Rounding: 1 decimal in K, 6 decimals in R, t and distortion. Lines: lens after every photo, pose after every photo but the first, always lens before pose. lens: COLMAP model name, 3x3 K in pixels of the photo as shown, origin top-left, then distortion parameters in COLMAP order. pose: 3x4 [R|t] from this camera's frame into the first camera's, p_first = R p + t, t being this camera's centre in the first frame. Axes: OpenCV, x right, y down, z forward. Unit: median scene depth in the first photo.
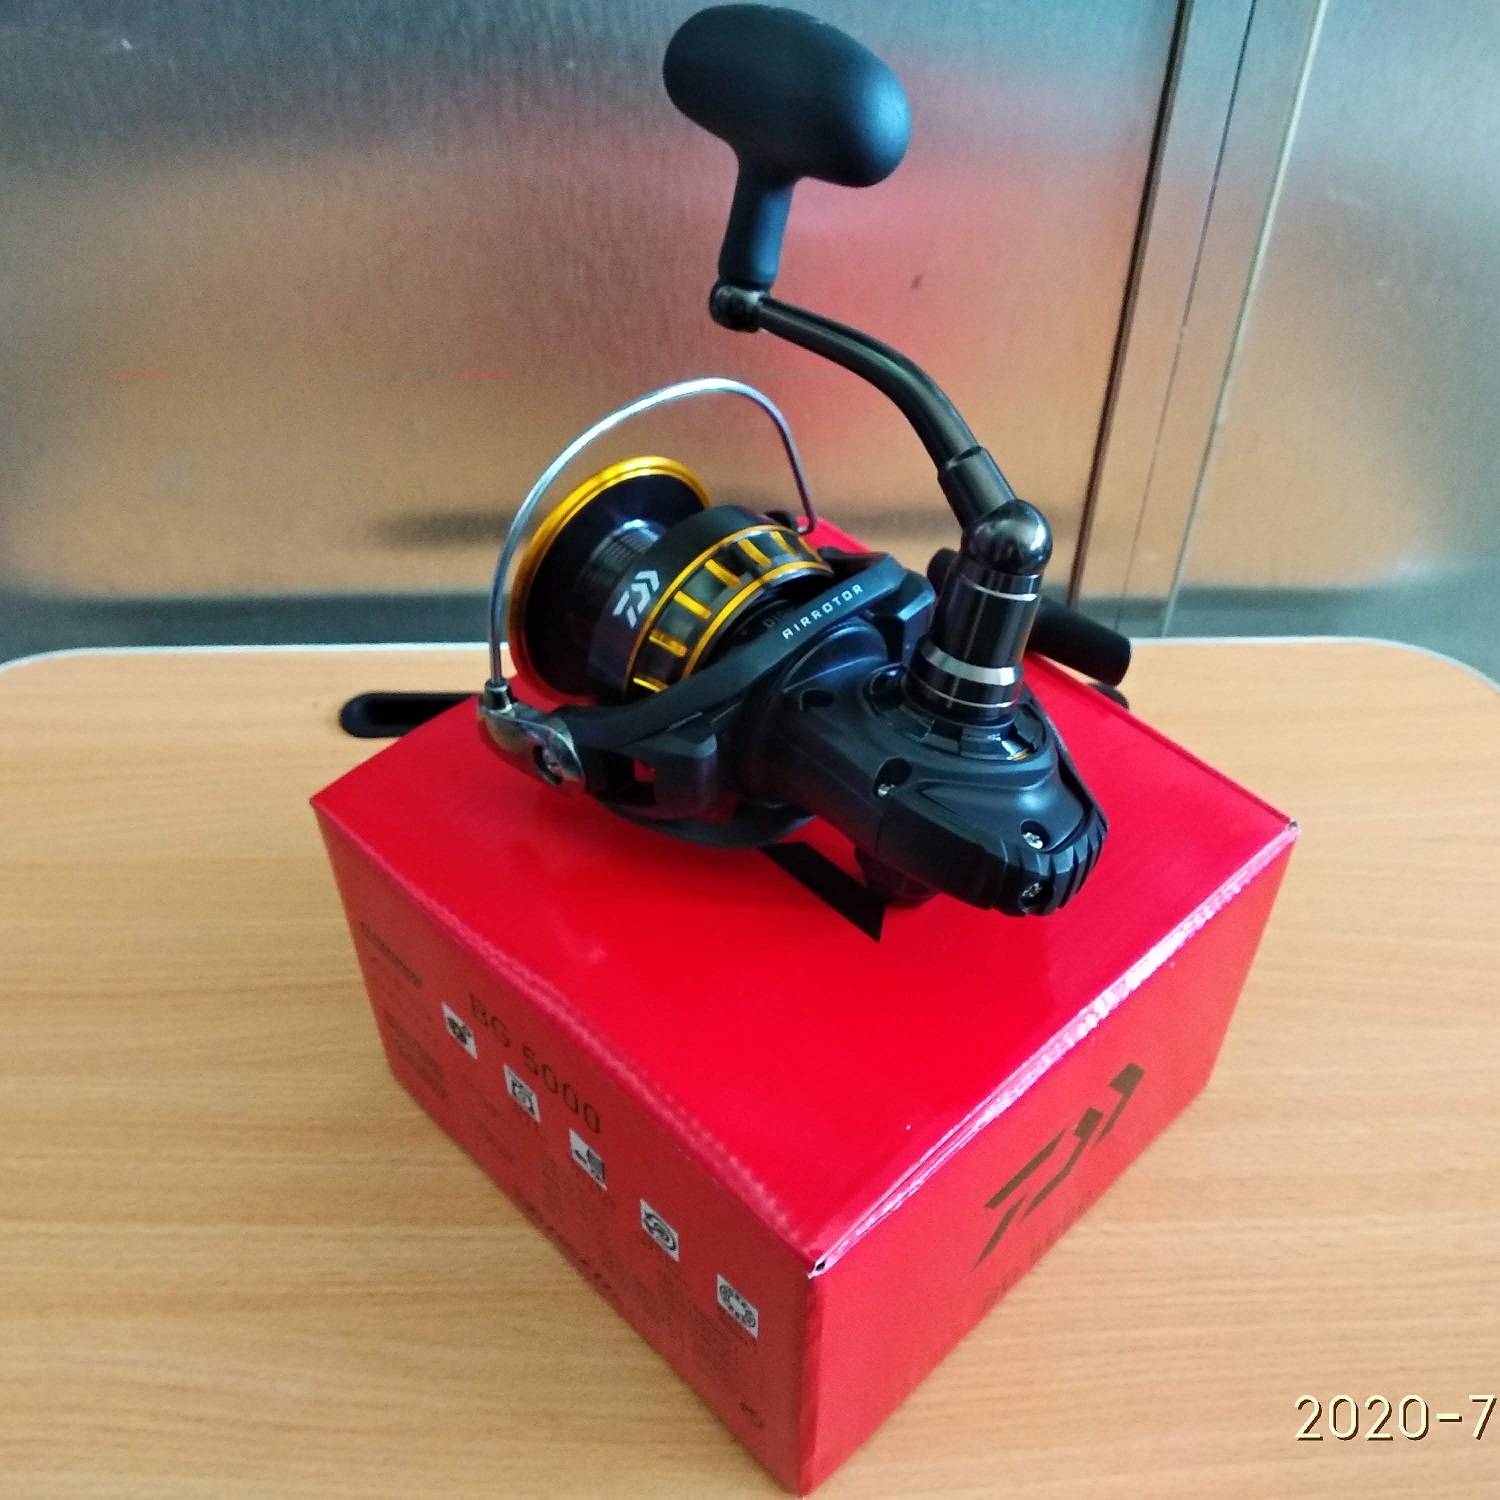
lens RADIAL K [[1588.0, 0, 815.7], [0, 1588.0, 742.1], [0, 0, 1]] dist [0.006638, -0.017390]
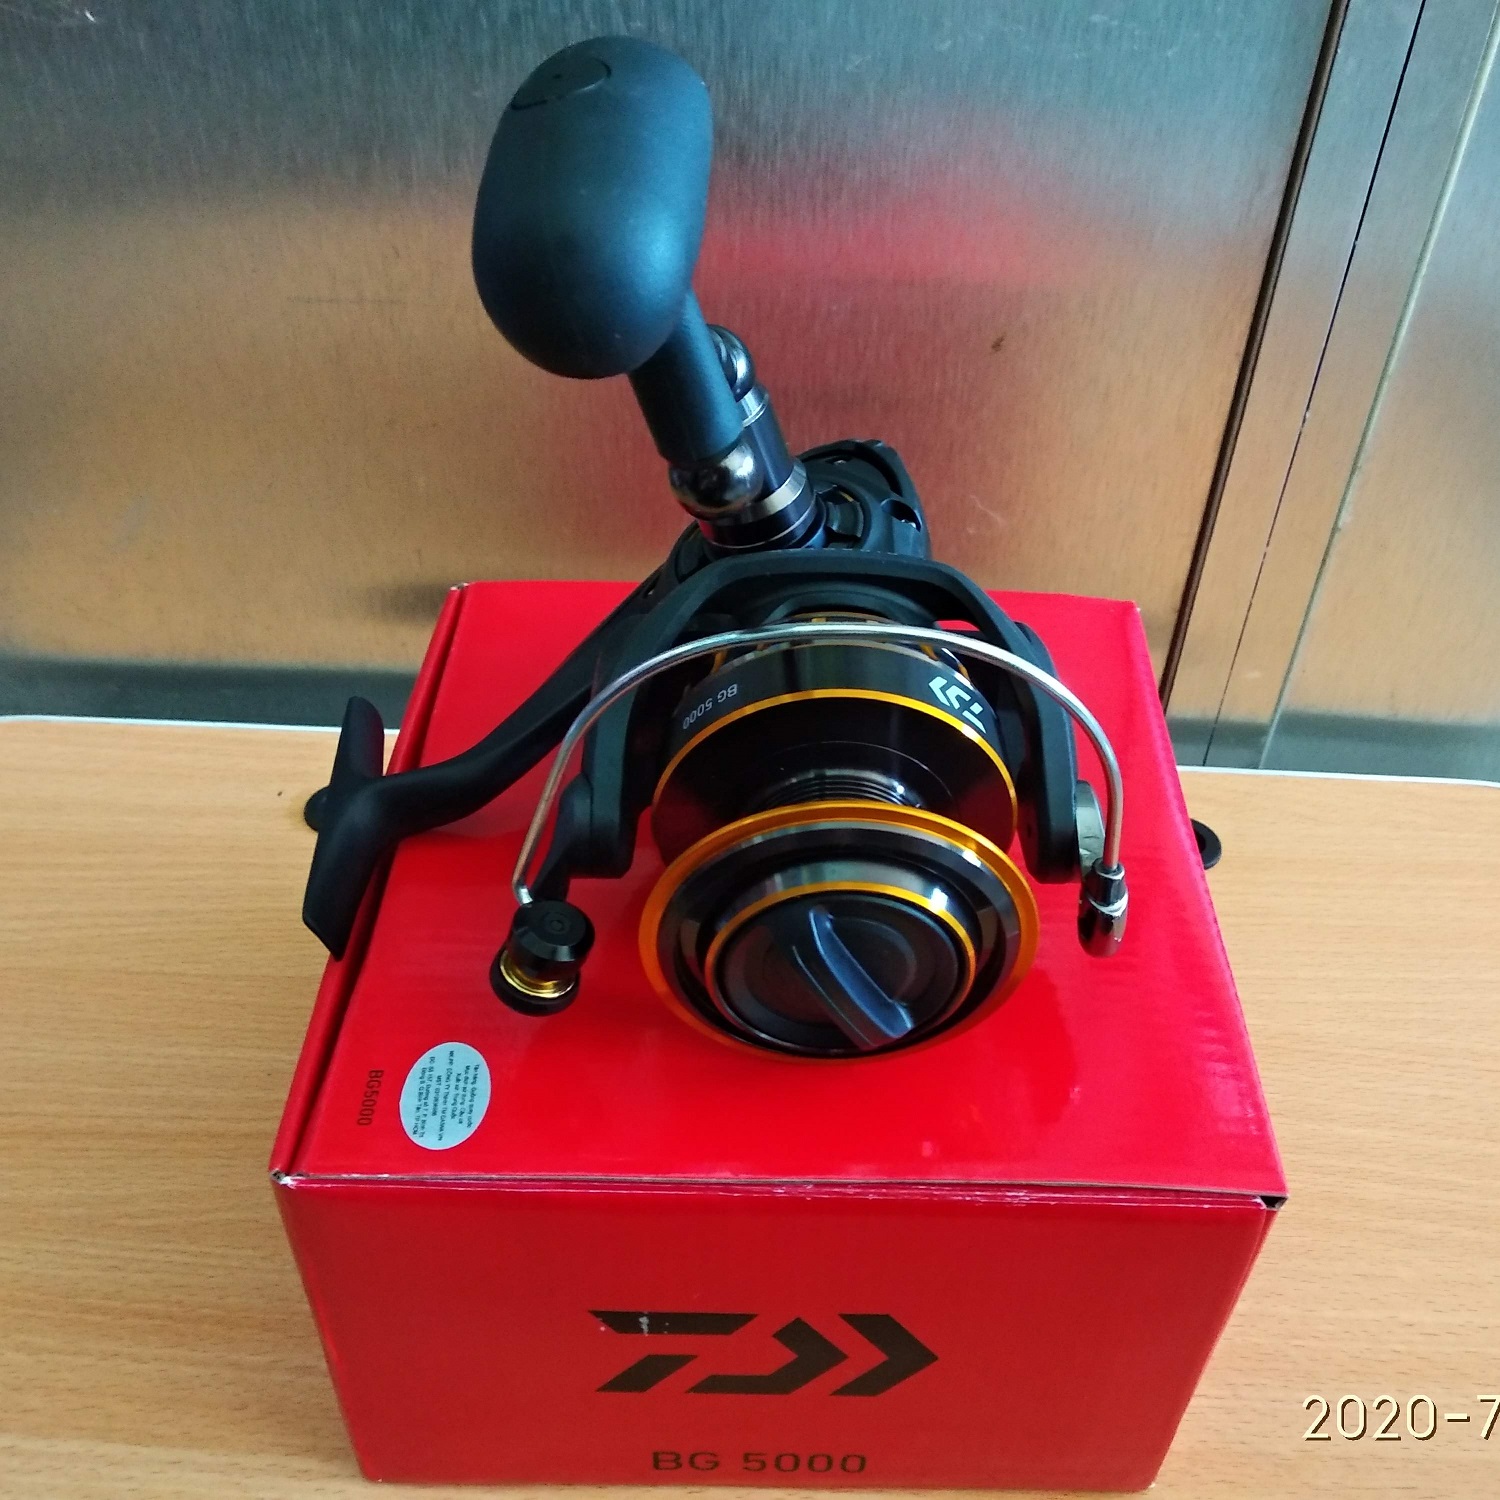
lens RADIAL K [[1569.9, 0, 840.9], [0, 1569.9, 754.9], [0, 0, 1]] dist [0.008145, -0.027313]
pose [[0.998191, 0.055325, -0.023549, 0.012700], [-0.056514, 0.996981, -0.053236, -0.020854], [0.020532, 0.054471, 0.998304, 0.194050]]
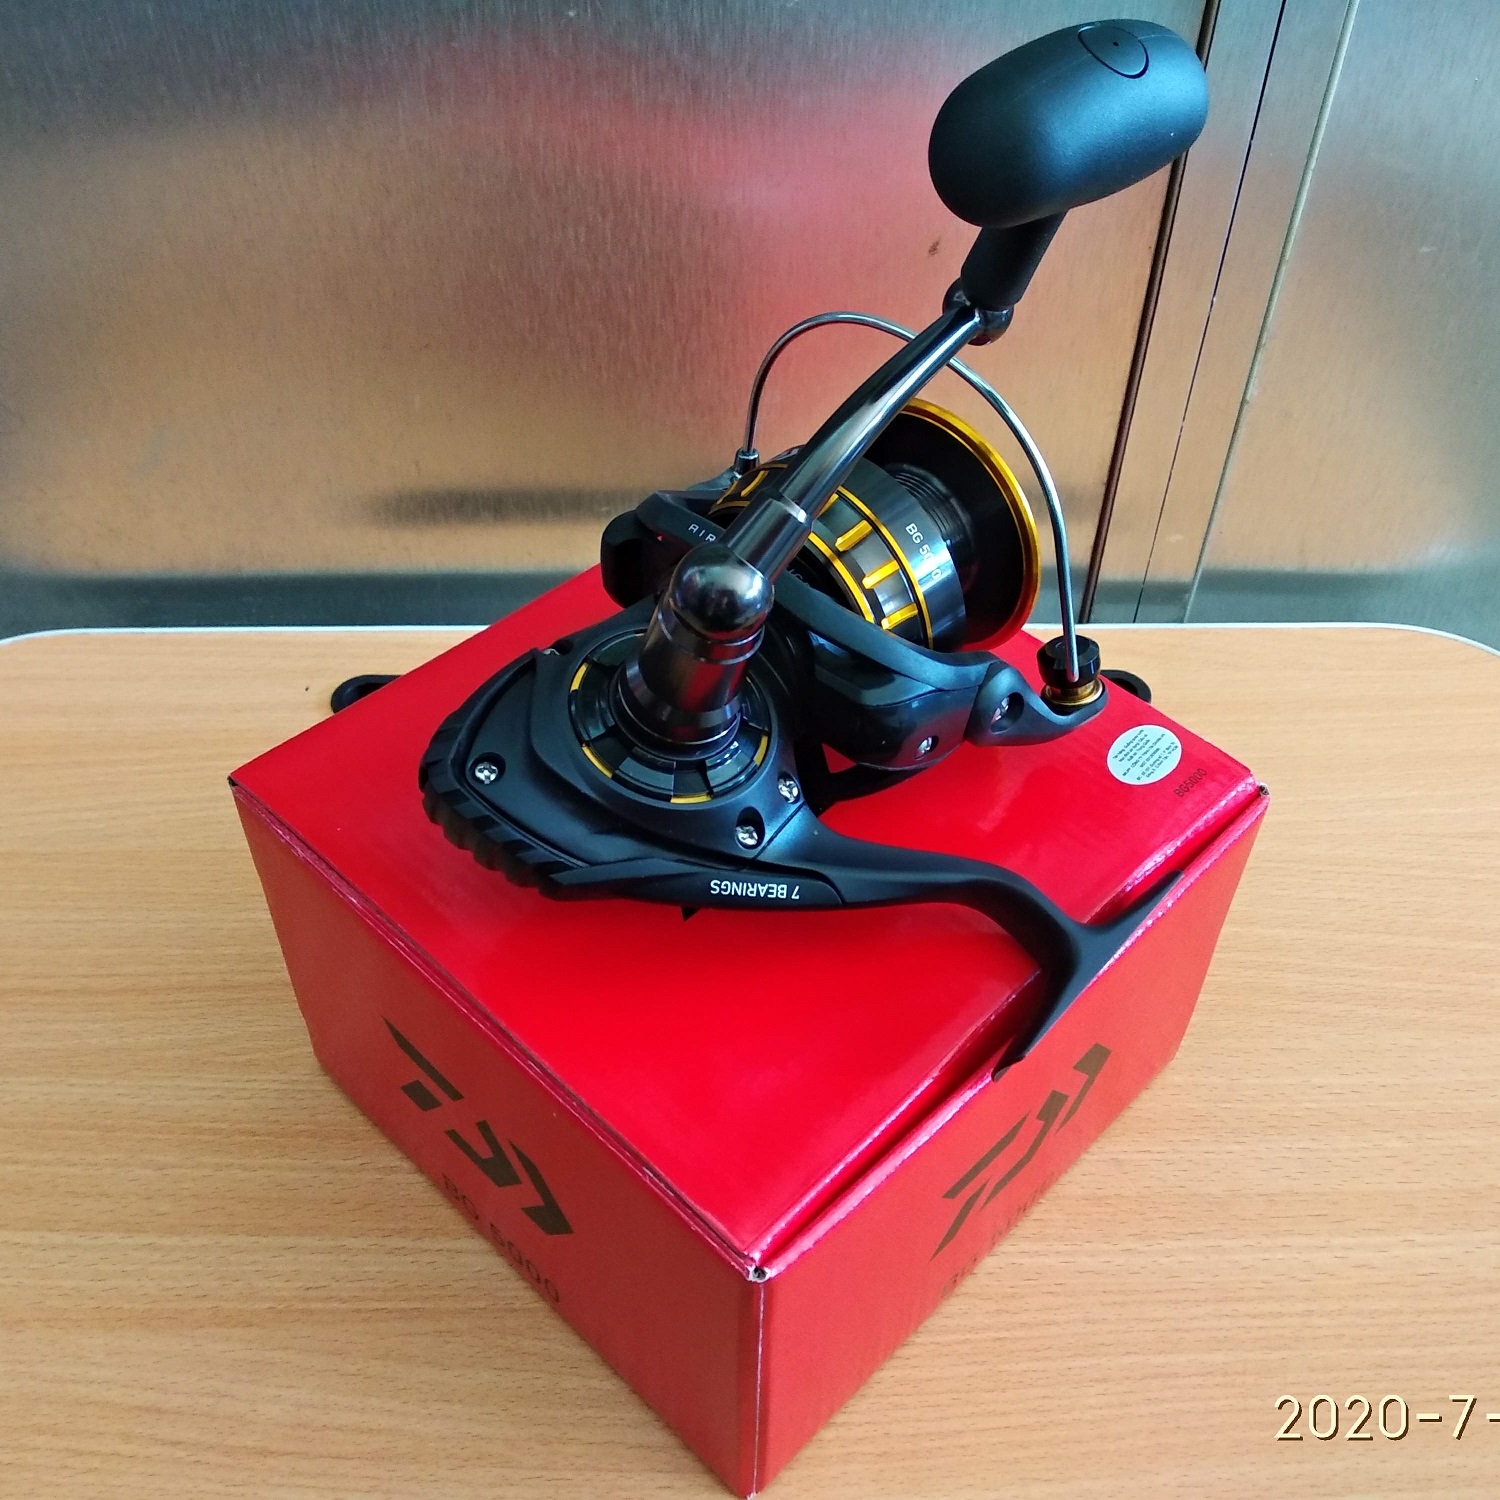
lens RADIAL K [[1563.3, 0, 806.1], [0, 1563.3, 752.0], [0, 0, 1]] dist [0.004302, 0.002569]
pose [[0.999943, 0.006131, -0.008762, -0.003995], [-0.005943, 0.999754, 0.021367, -0.008903], [0.008891, -0.021314, 0.999733, 0.066888]]
